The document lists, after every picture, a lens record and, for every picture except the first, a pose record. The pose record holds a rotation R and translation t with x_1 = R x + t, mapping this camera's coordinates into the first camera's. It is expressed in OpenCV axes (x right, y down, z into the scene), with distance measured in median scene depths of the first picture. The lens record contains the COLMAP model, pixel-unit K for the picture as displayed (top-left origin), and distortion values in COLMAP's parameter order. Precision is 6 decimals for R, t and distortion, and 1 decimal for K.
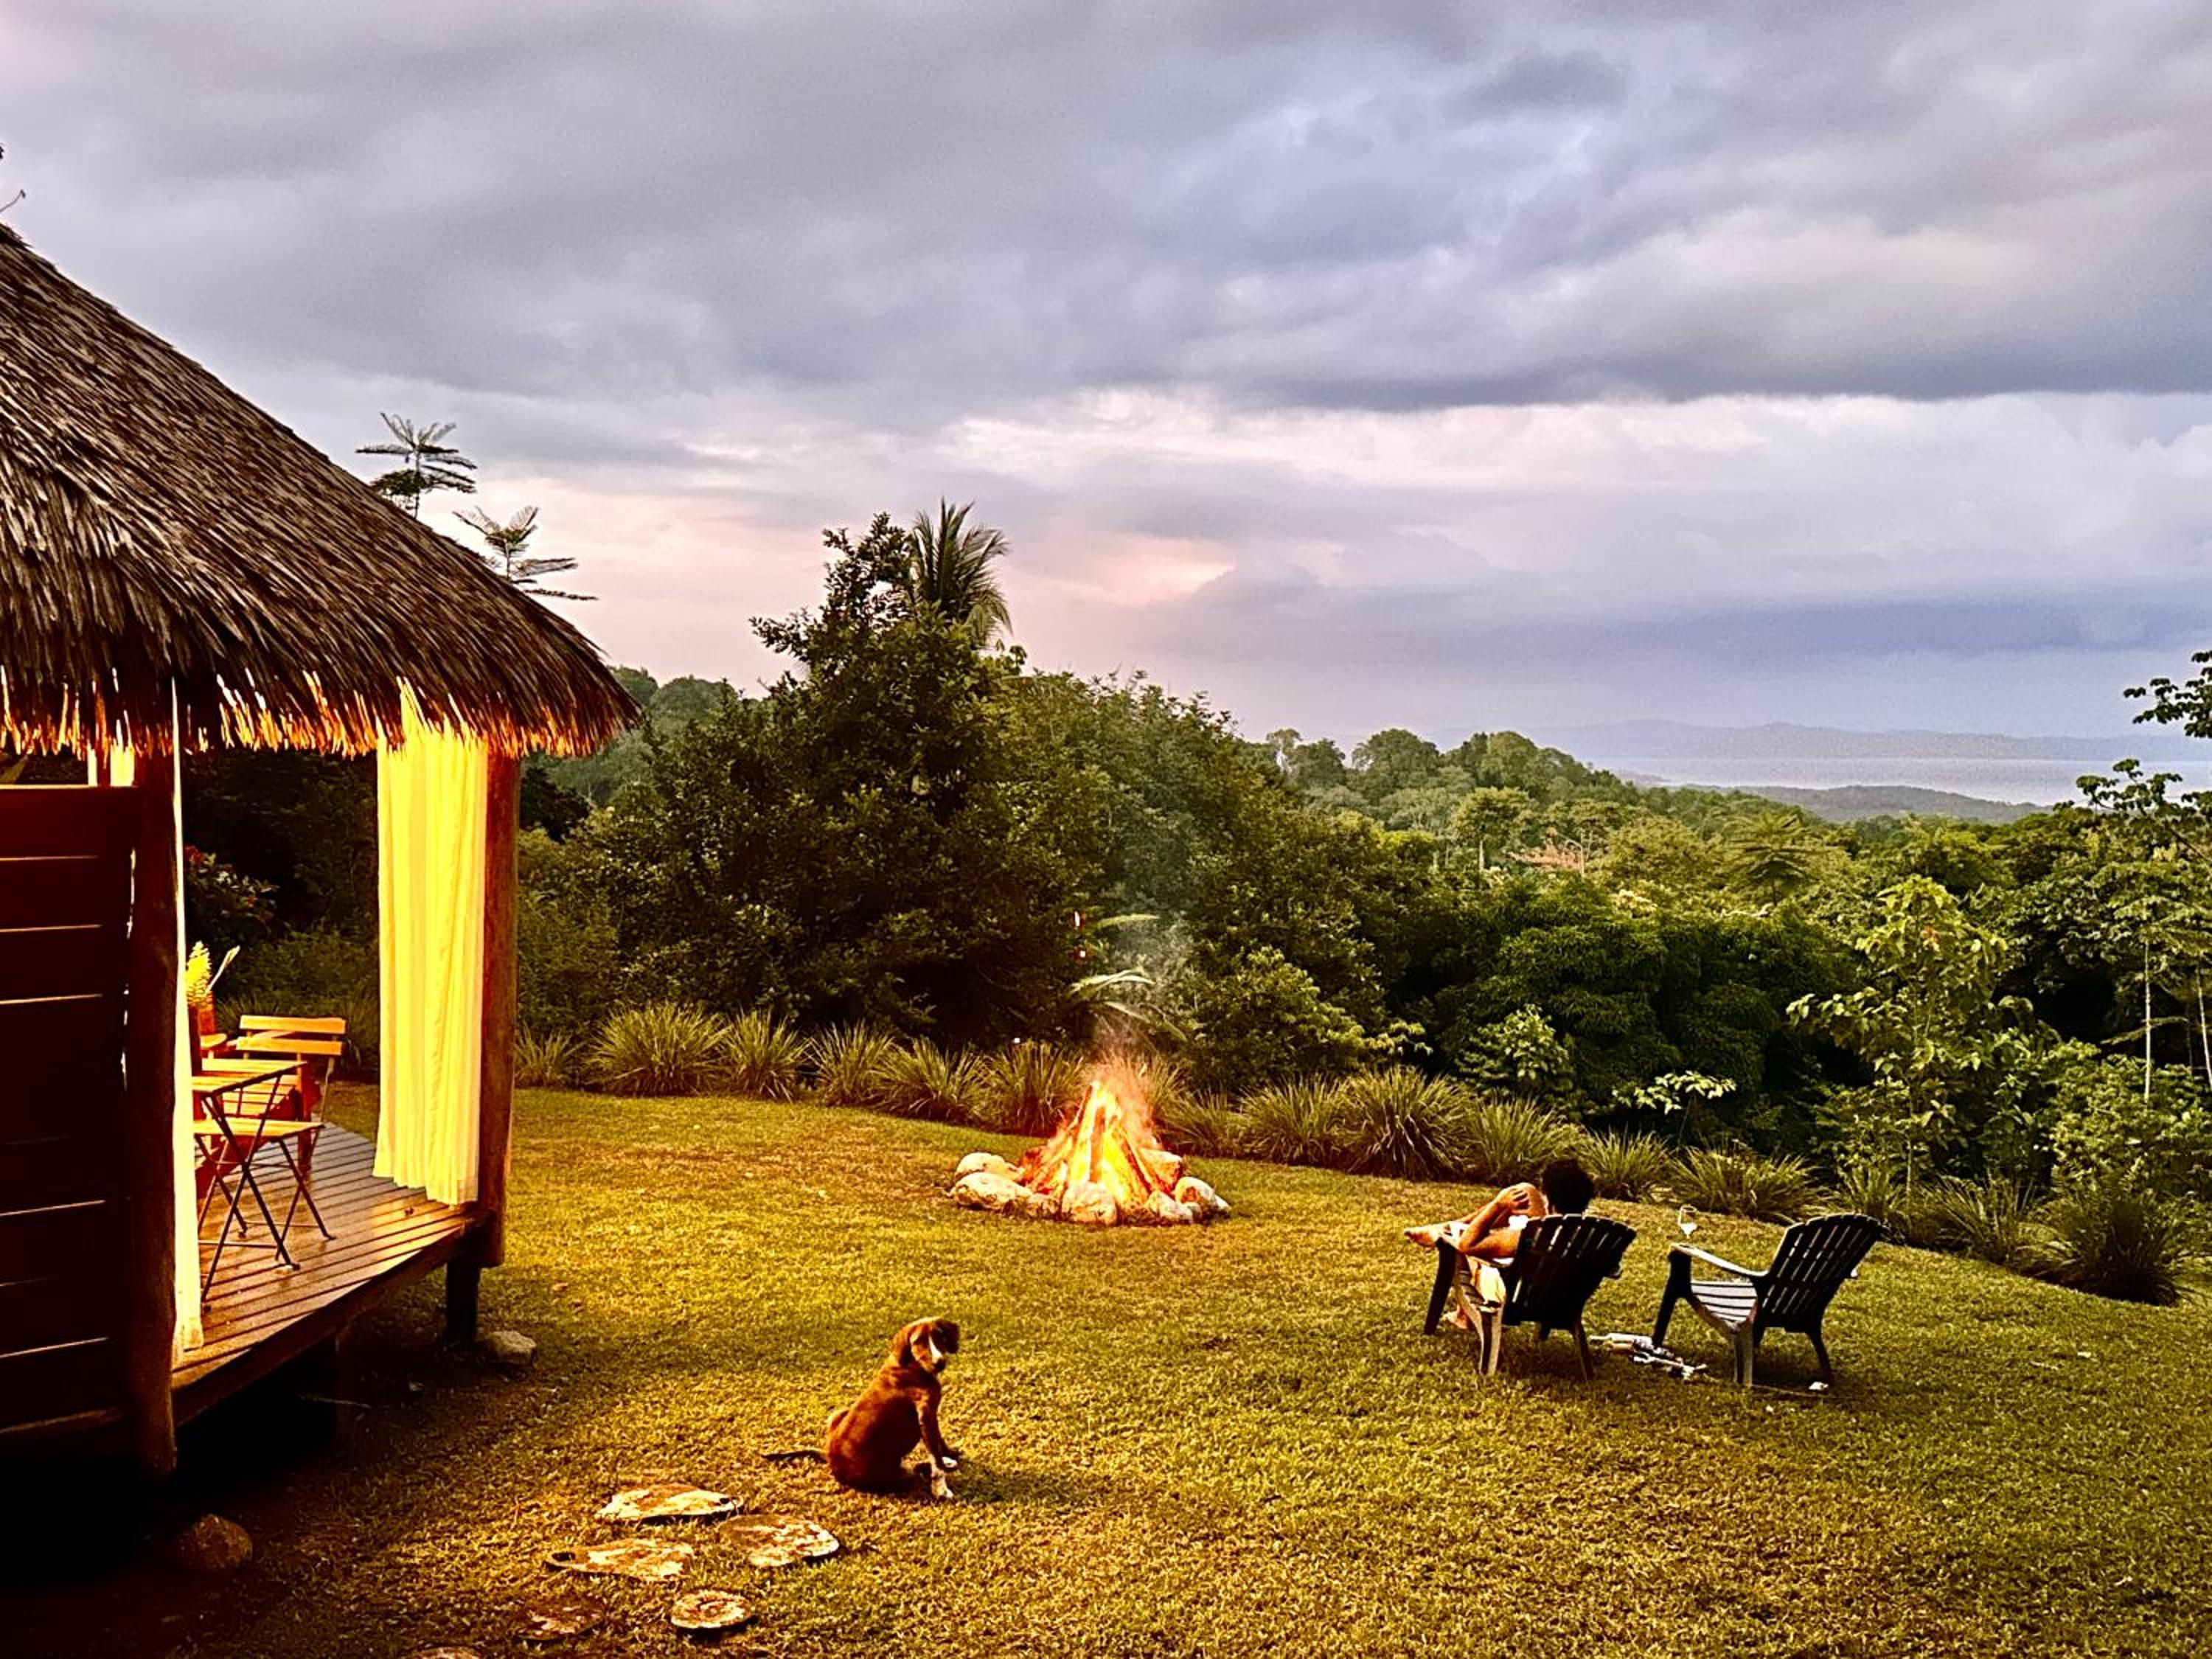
lens RADIAL K [[2028.7, 0, 1114.1], [0, 2028.7, 845.2], [0, 0, 1]] dist [0.184744, -0.279587]
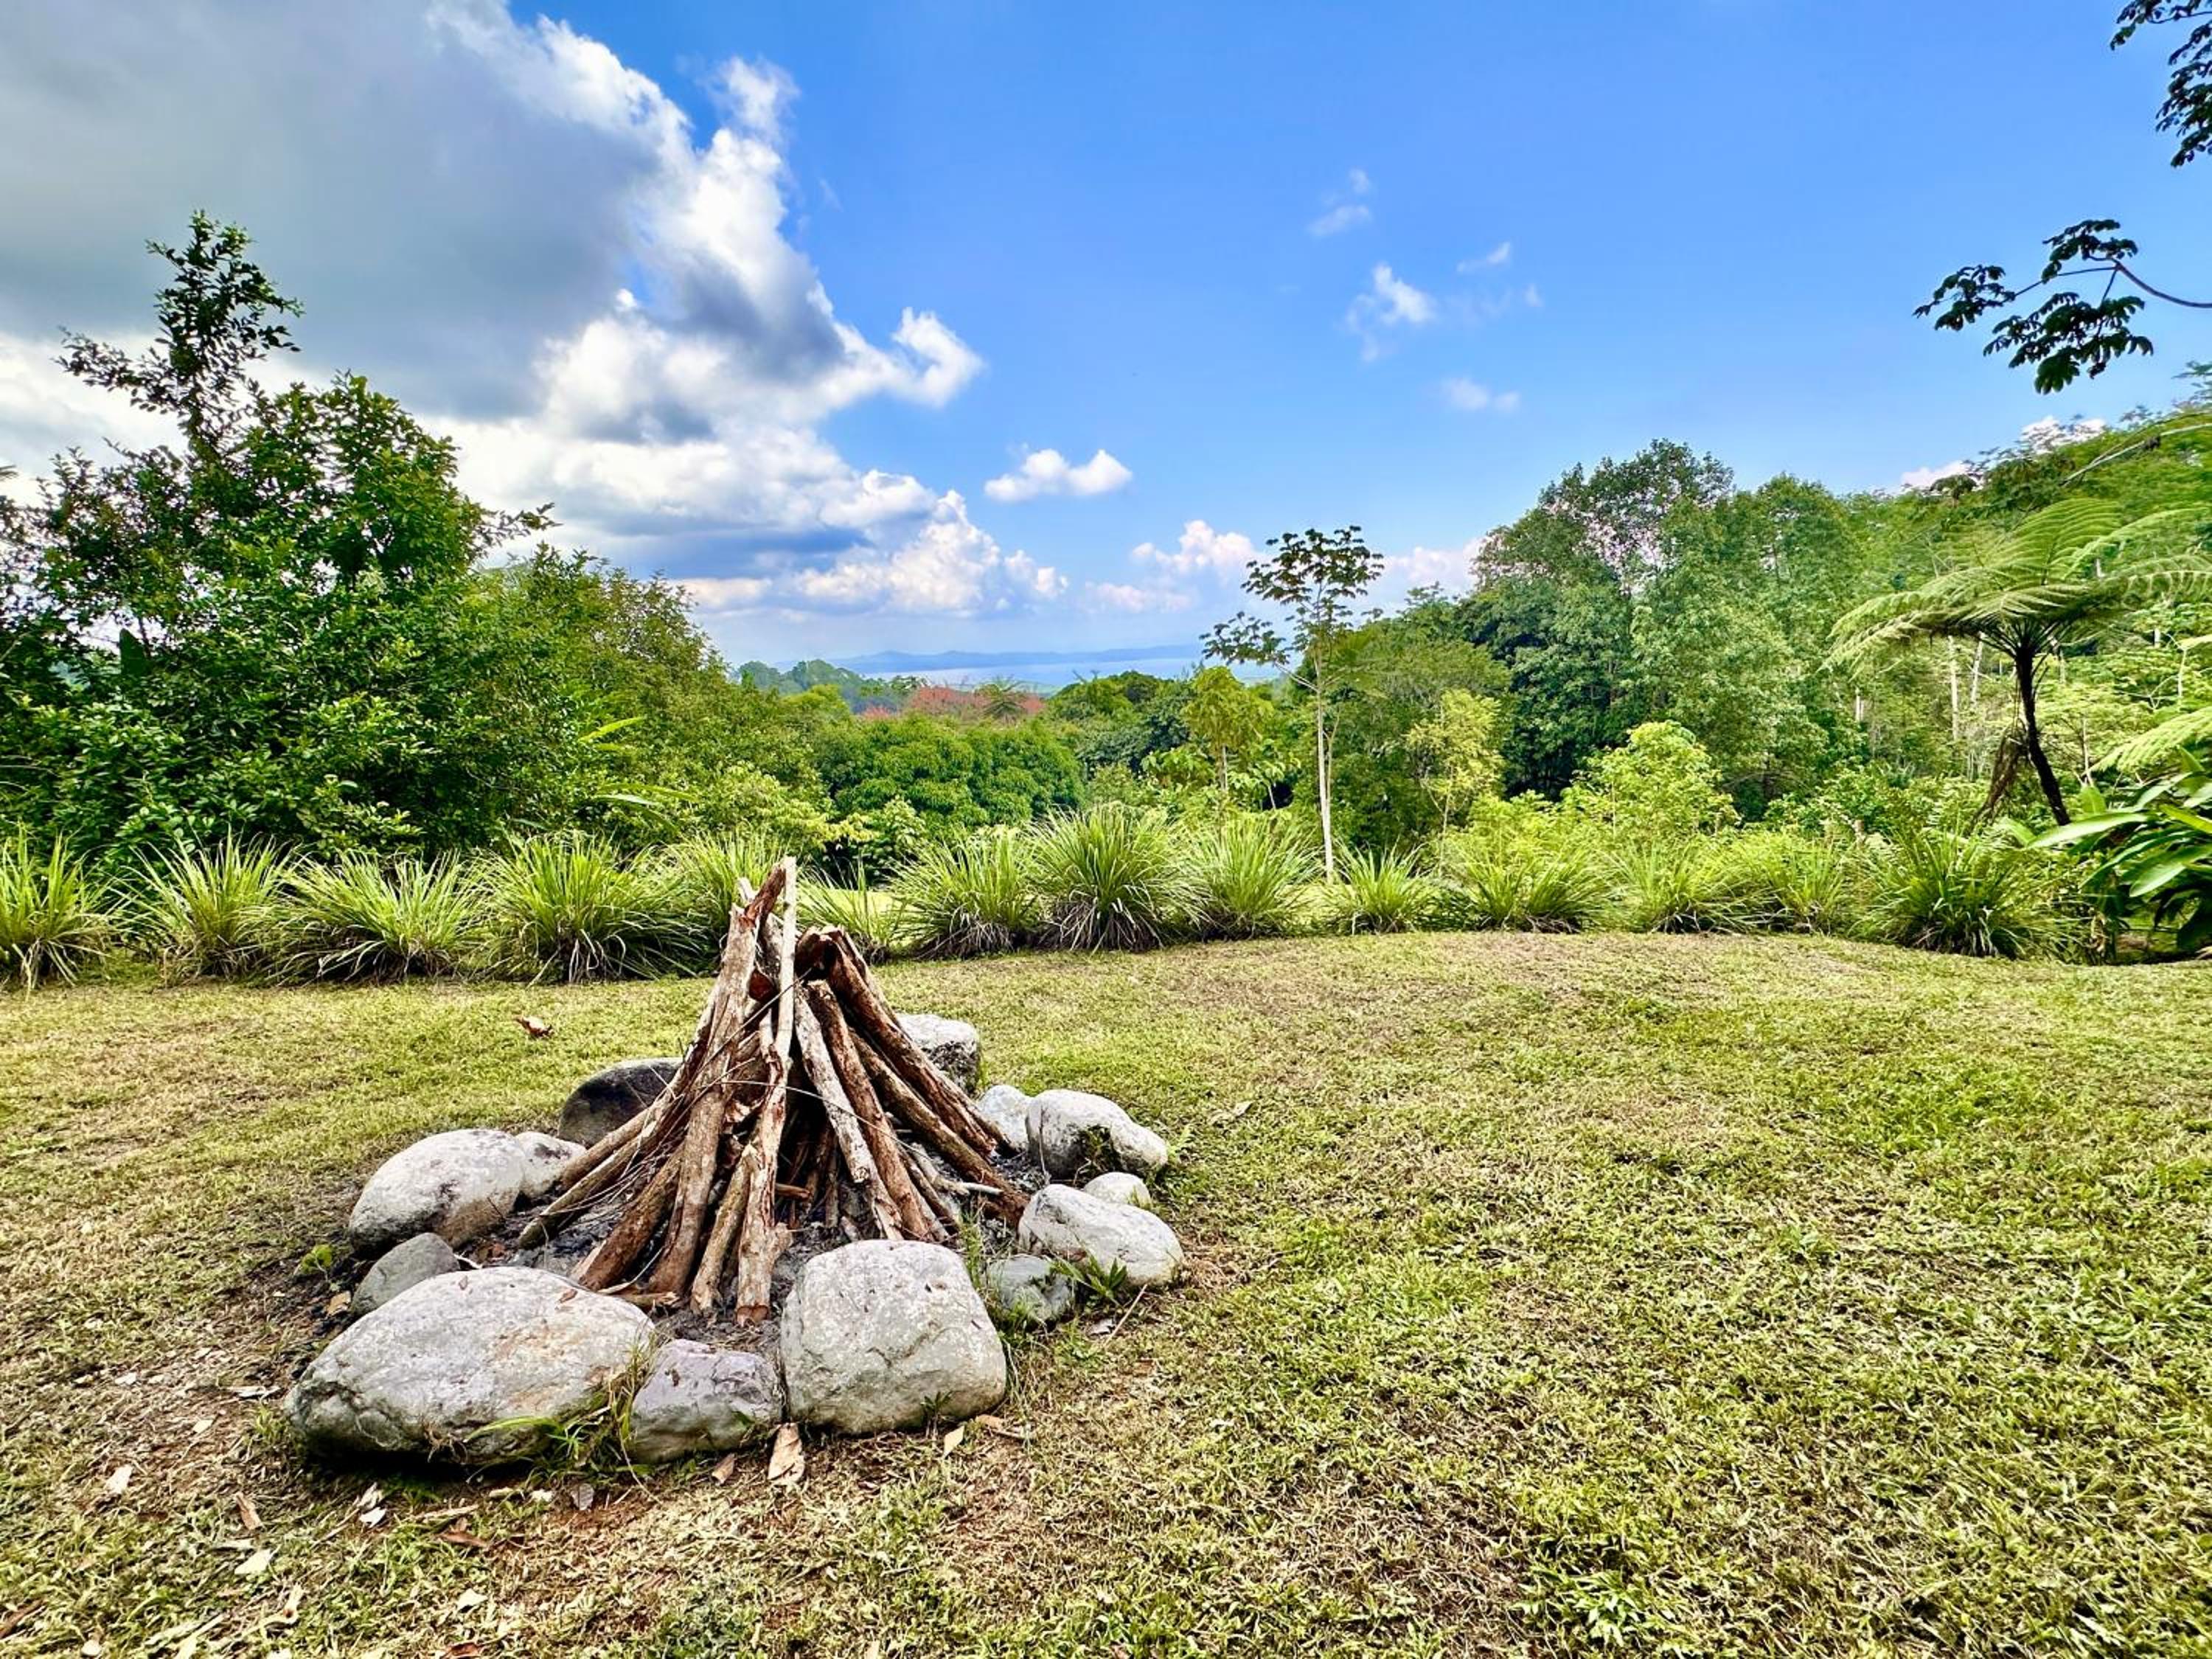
lens RADIAL K [[1041.7, 0, 1106.0], [0, 1041.7, 829.5], [0, 0, 1]] dist [0.002032, 0.000480]
pose [[0.891902, -0.119442, 0.436170, -0.011557], [0.075393, 0.990265, 0.117008, 0.029070], [-0.445900, -0.071476, 0.892224, 0.262263]]
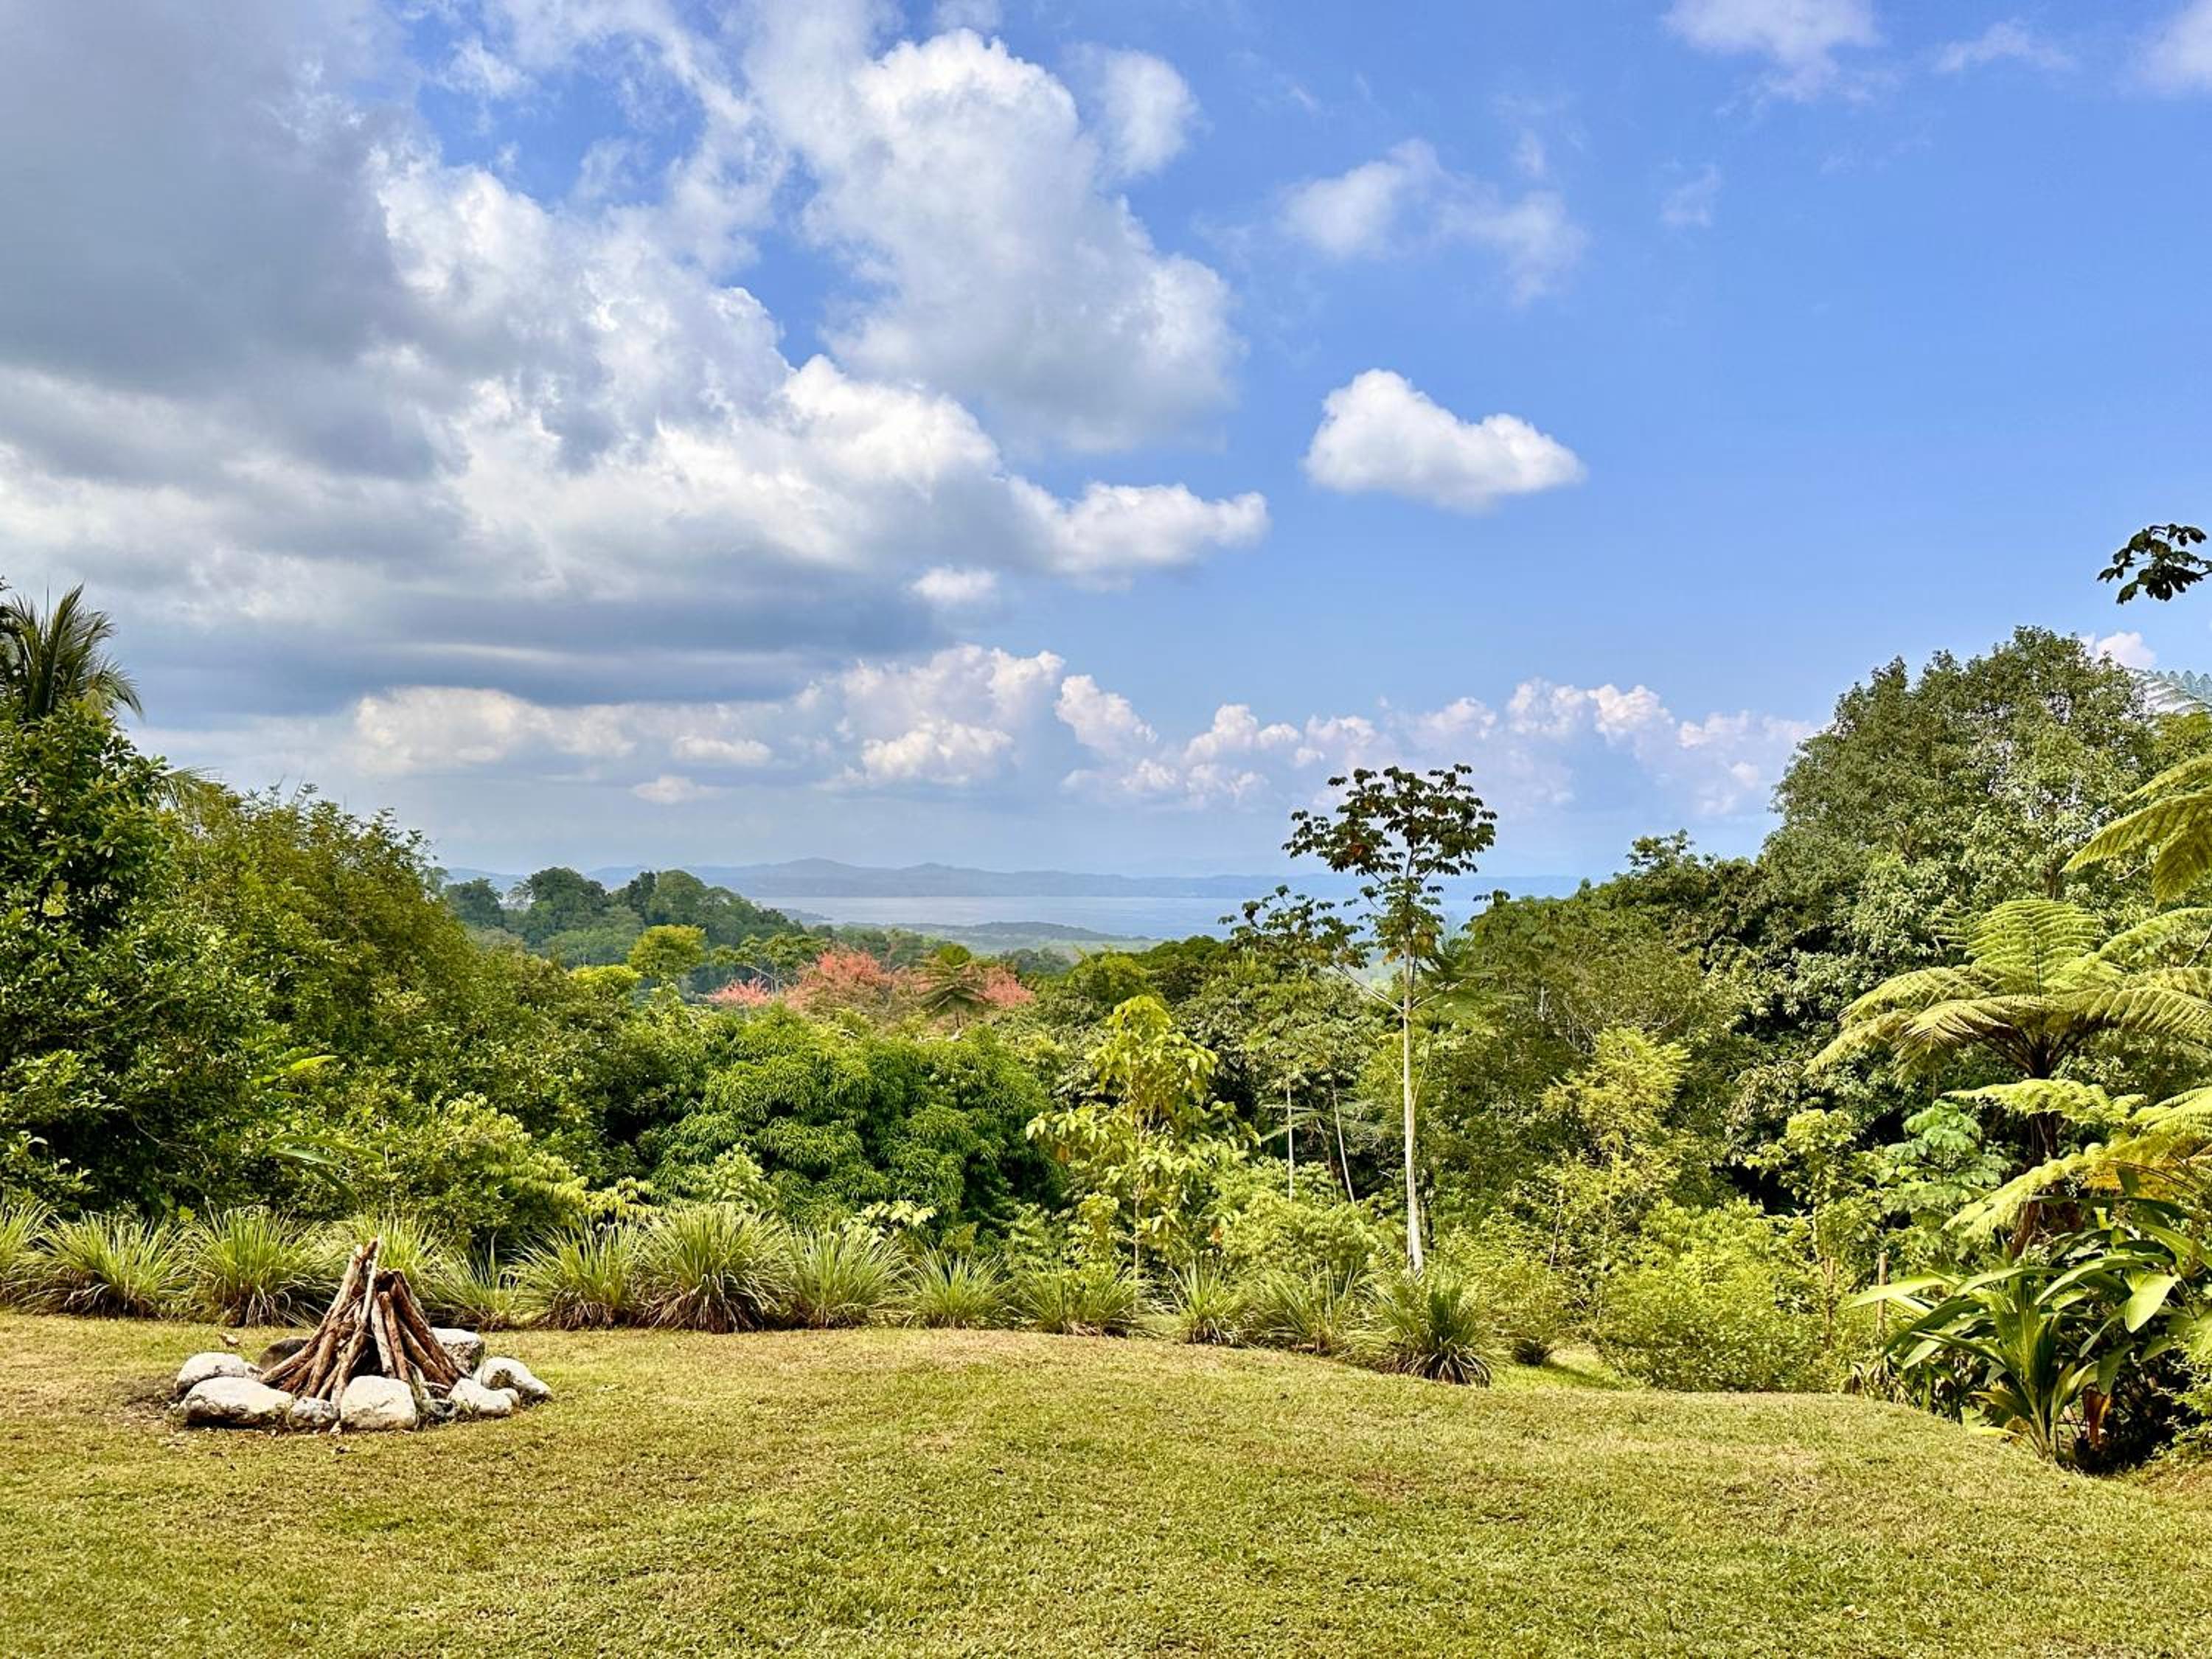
lens RADIAL K [[2024.8, 0, 1143.9], [0, 2024.8, 855.2], [0, 0, 1]] dist [0.144577, -0.280418]
pose [[0.913062, 0.003541, 0.407804, -0.020184], [0.022715, 0.997968, -0.059525, 0.005751], [-0.407187, 0.063613, 0.911127, 0.043001]]
